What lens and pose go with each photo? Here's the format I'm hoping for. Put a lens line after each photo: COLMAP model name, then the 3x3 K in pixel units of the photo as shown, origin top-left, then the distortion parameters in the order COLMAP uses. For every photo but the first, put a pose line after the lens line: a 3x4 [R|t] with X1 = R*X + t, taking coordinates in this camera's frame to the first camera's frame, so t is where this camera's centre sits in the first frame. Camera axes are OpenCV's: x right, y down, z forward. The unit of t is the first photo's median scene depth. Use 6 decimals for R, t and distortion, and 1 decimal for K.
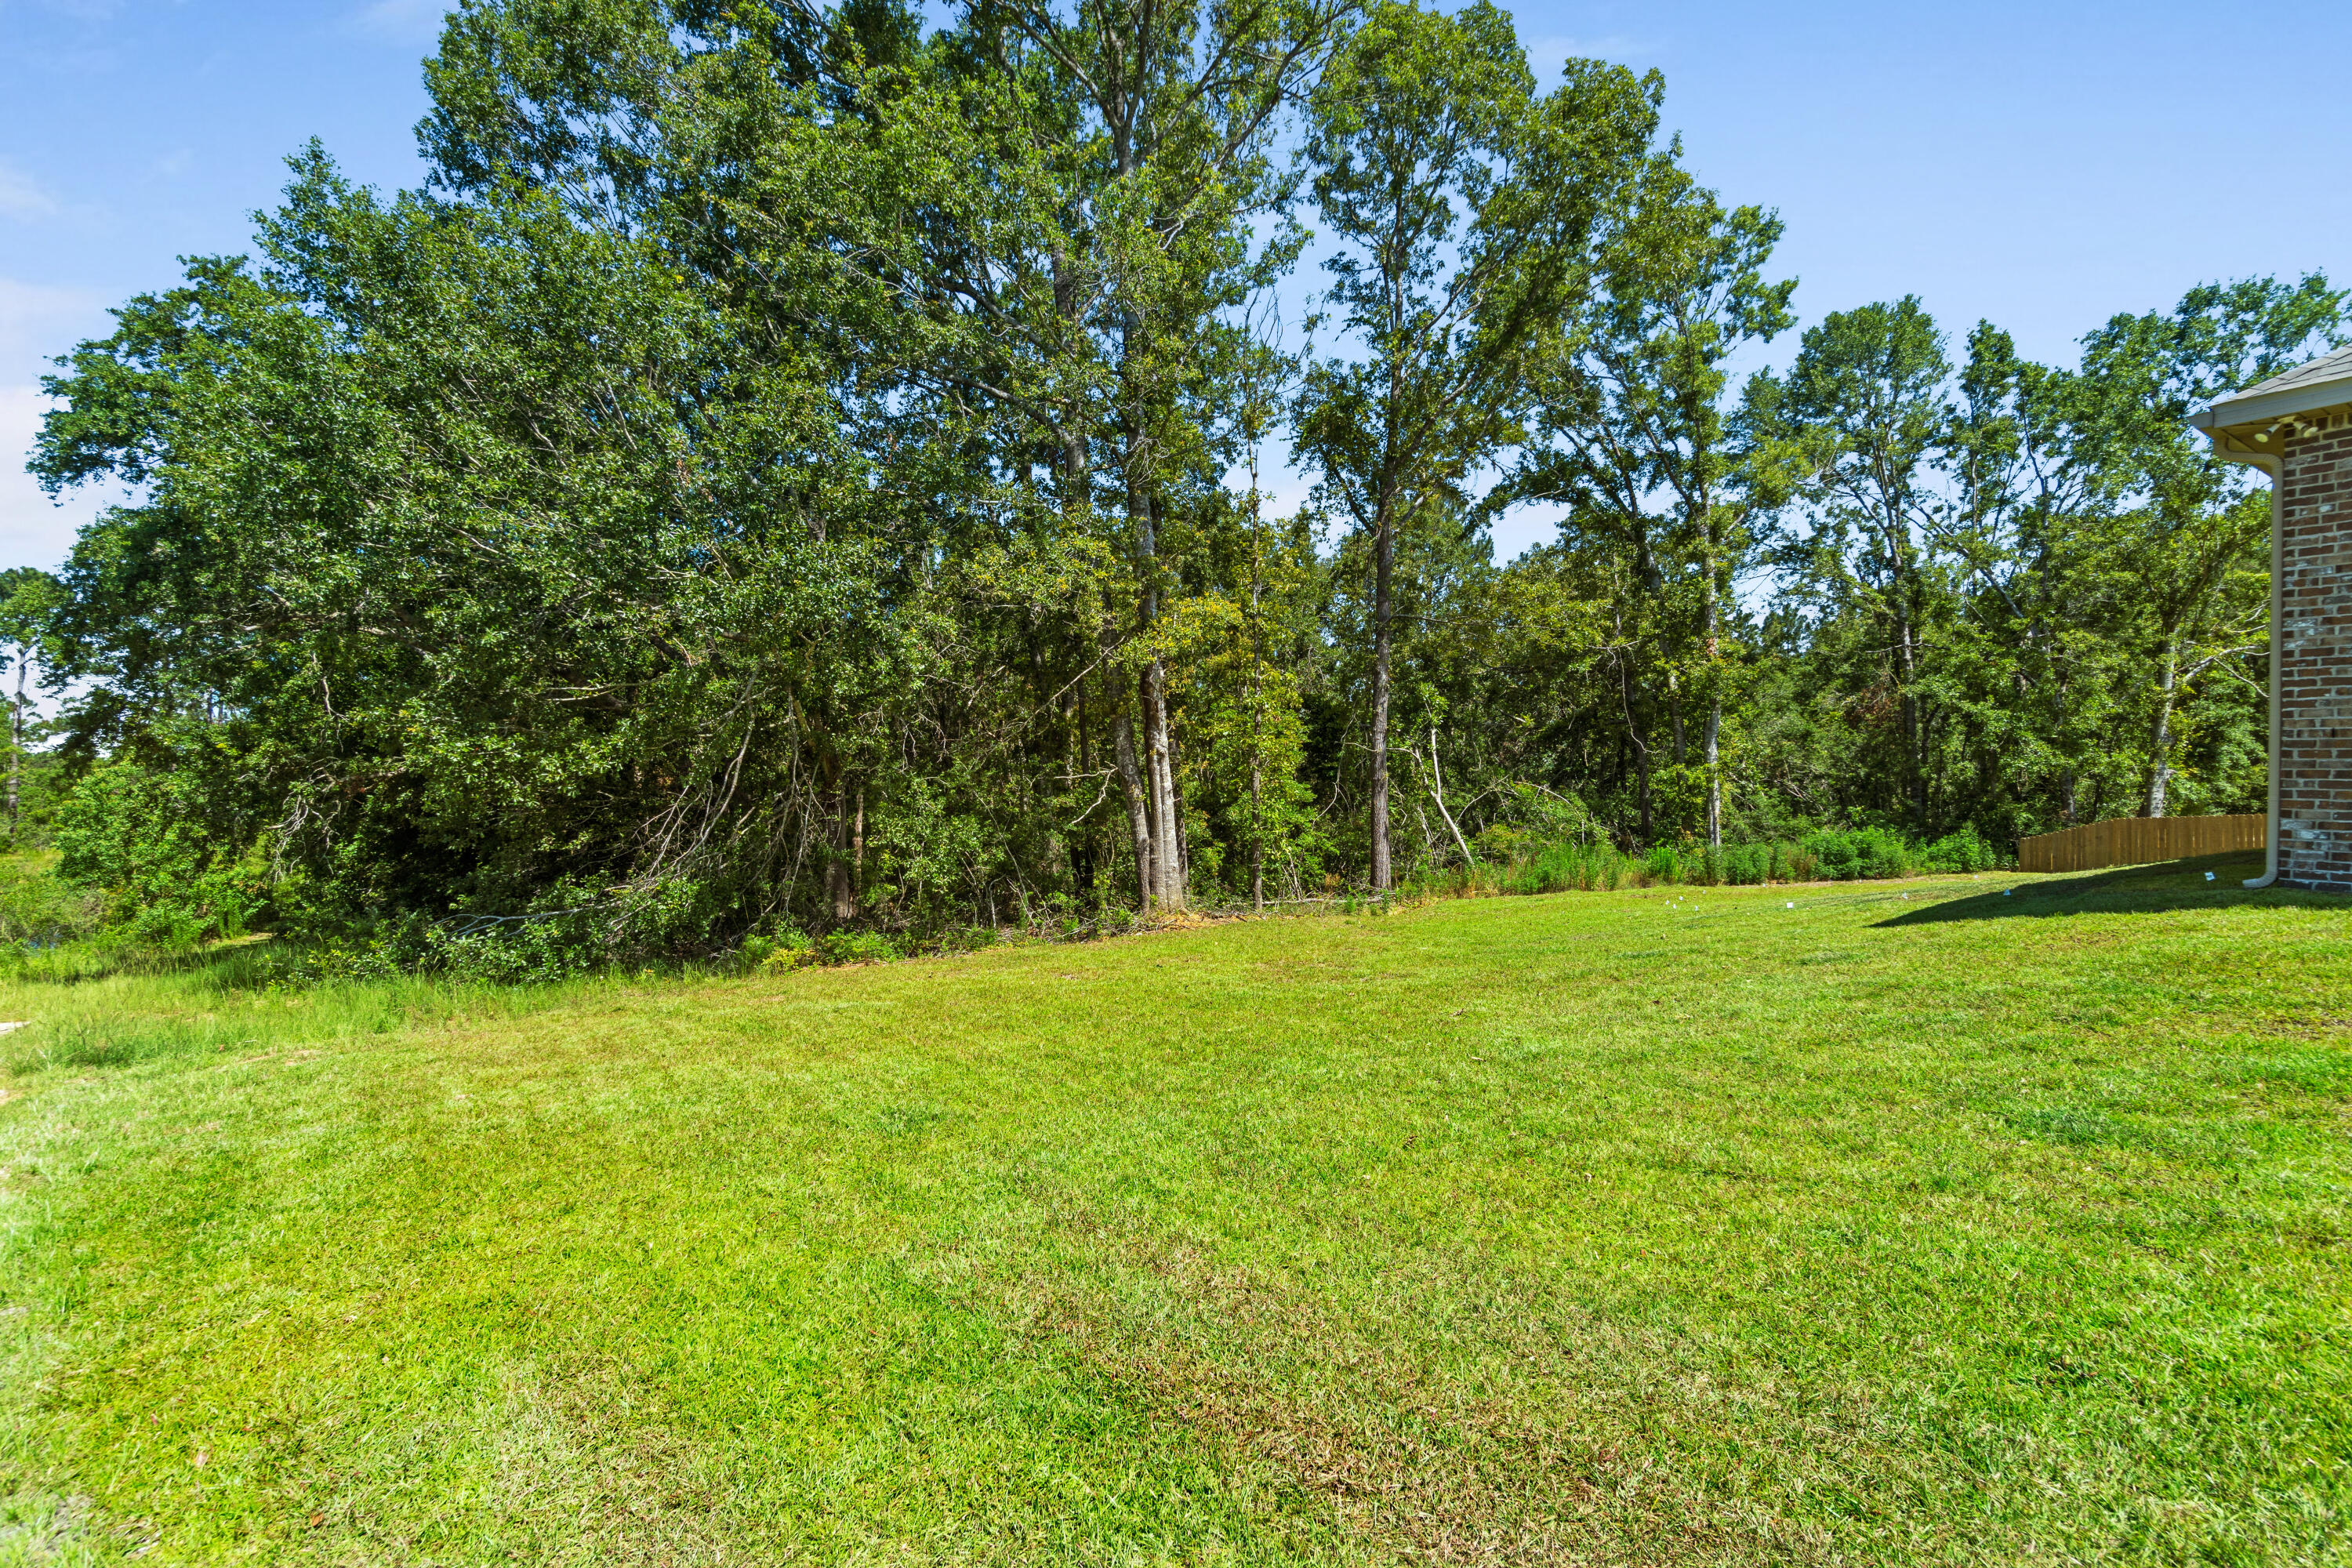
lens RADIAL K [[1045.9, 0, 1175.1], [0, 1045.9, 778.1], [0, 0, 1]] dist [-0.006156, 0.000307]
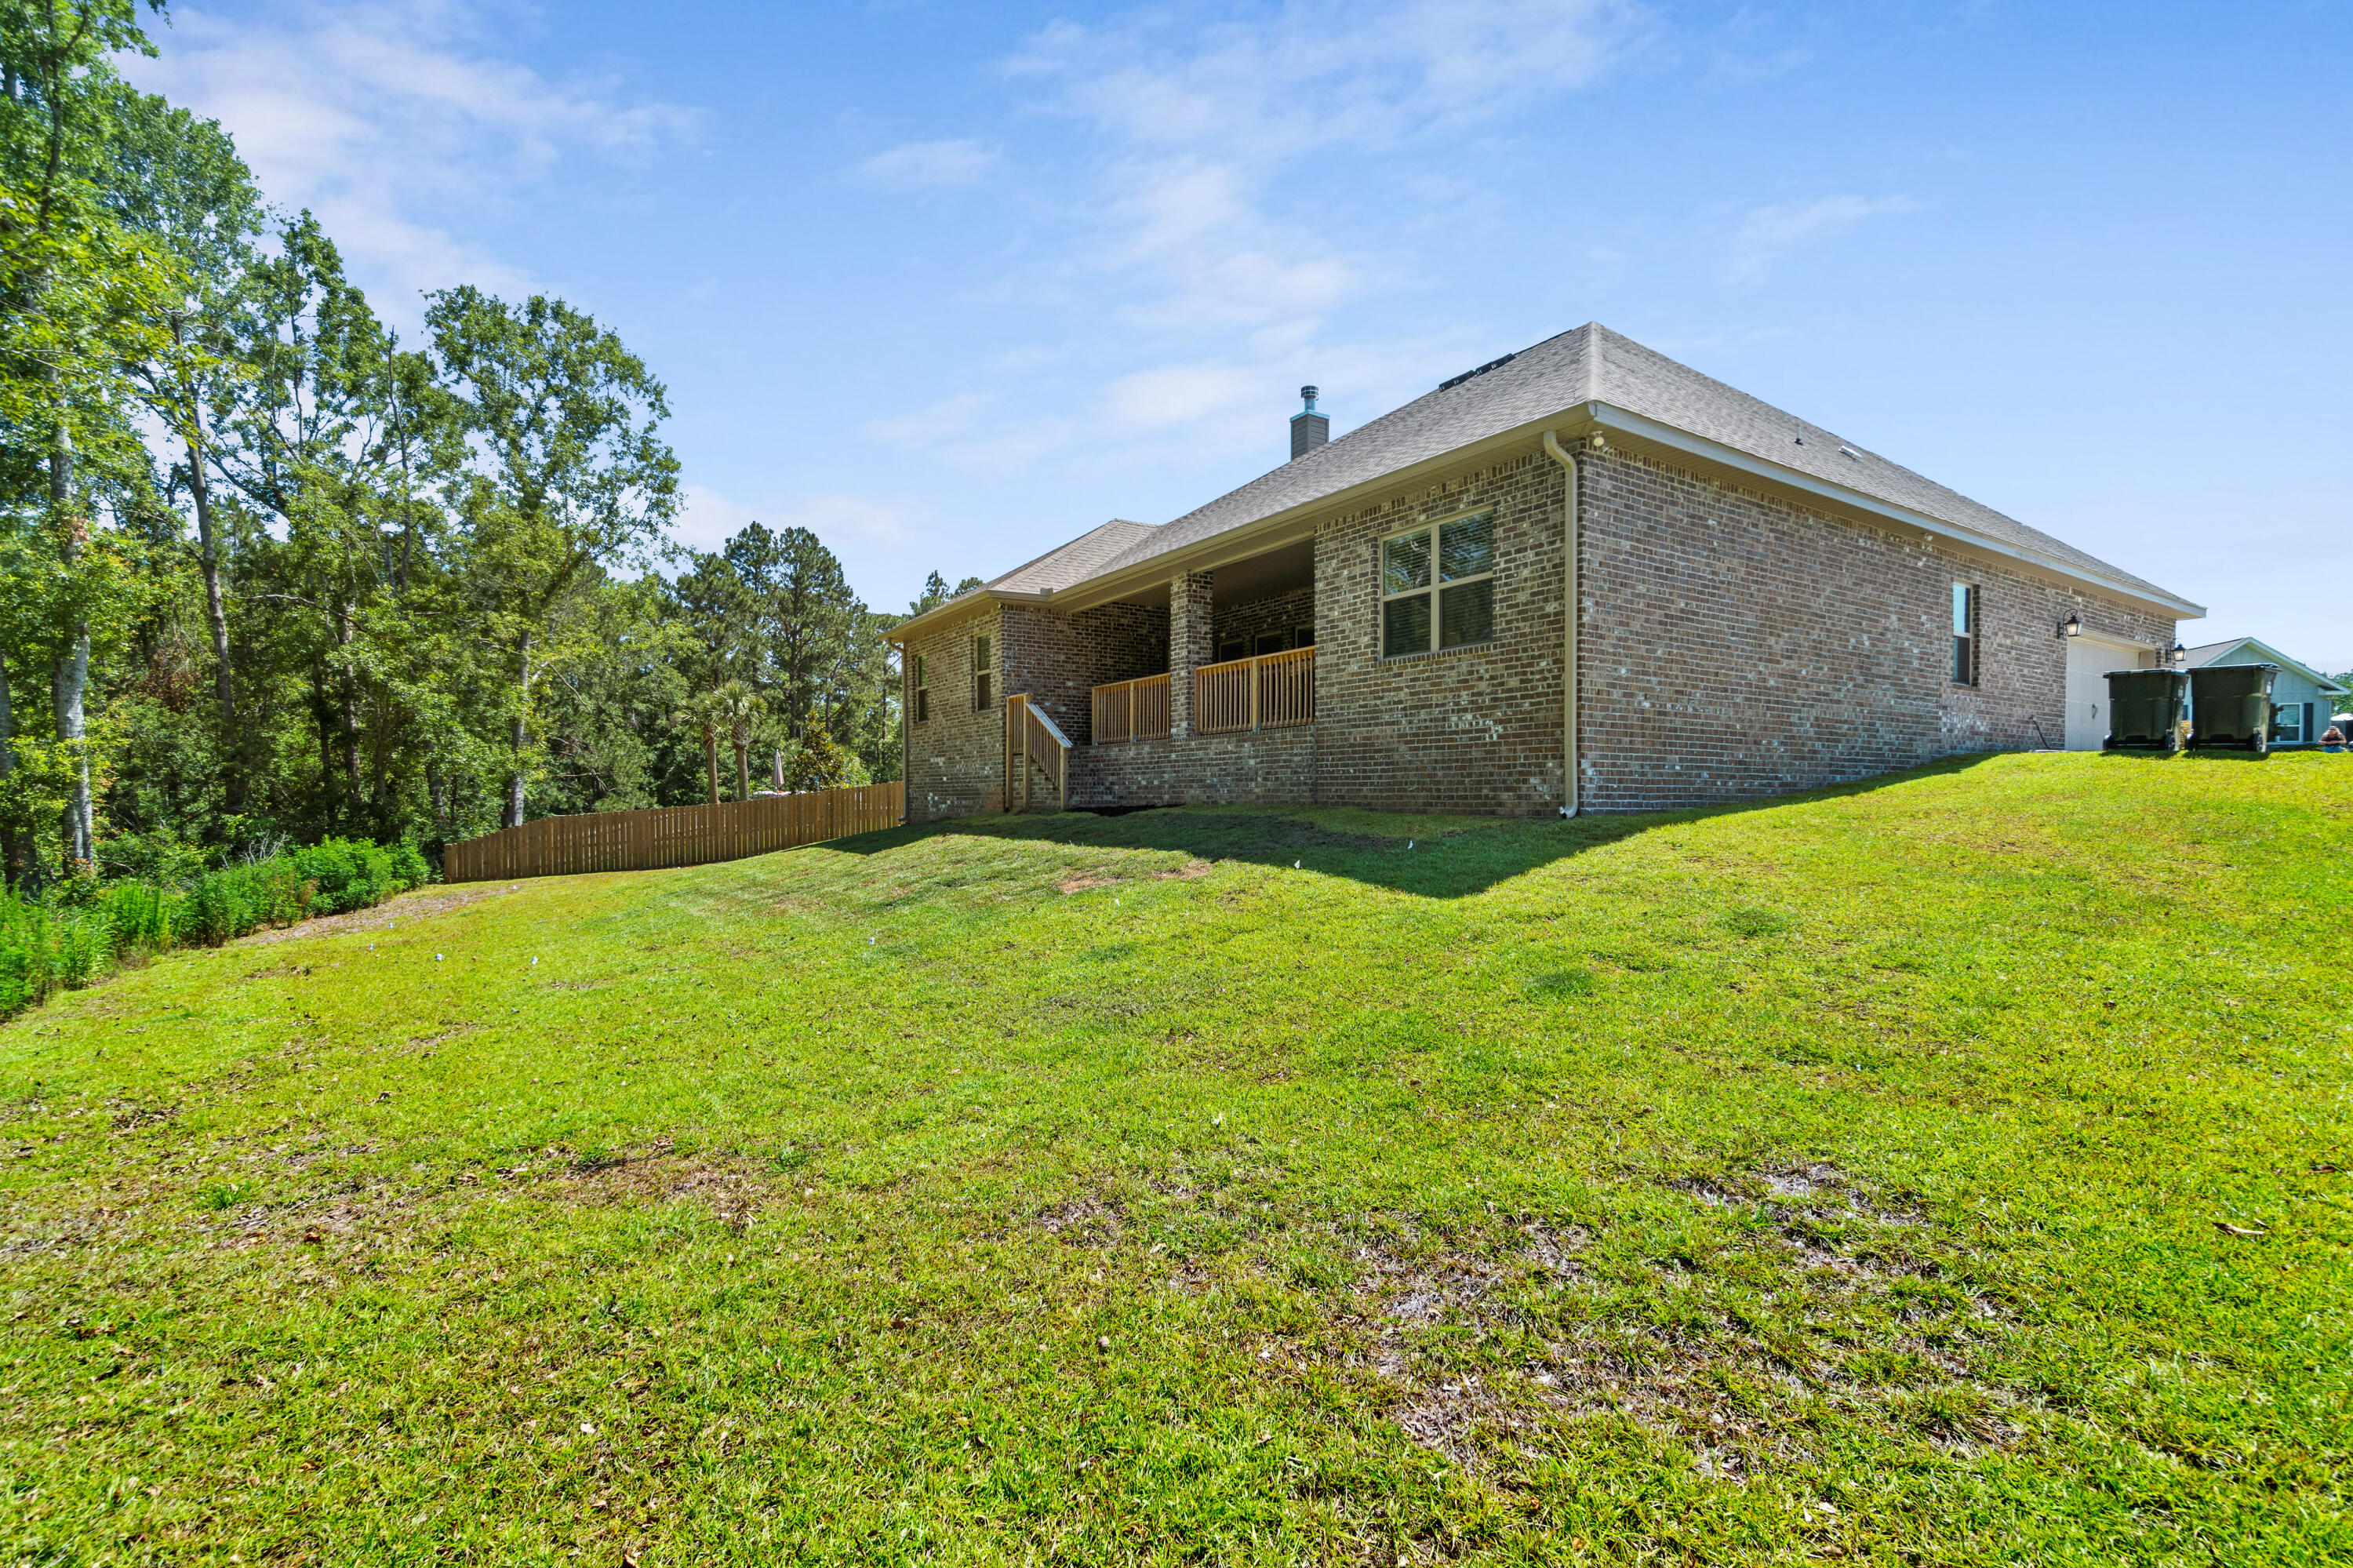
lens RADIAL K [[1046.4, 0, 1171.3], [0, 1046.4, 790.1], [0, 0, 1]] dist [-0.006156, 0.000307]
pose [[0.003489, -0.003063, 0.999989, -0.046211], [0.010590, 0.999939, 0.003026, 0.018226], [-0.999938, 0.010579, 0.003521, 0.408356]]
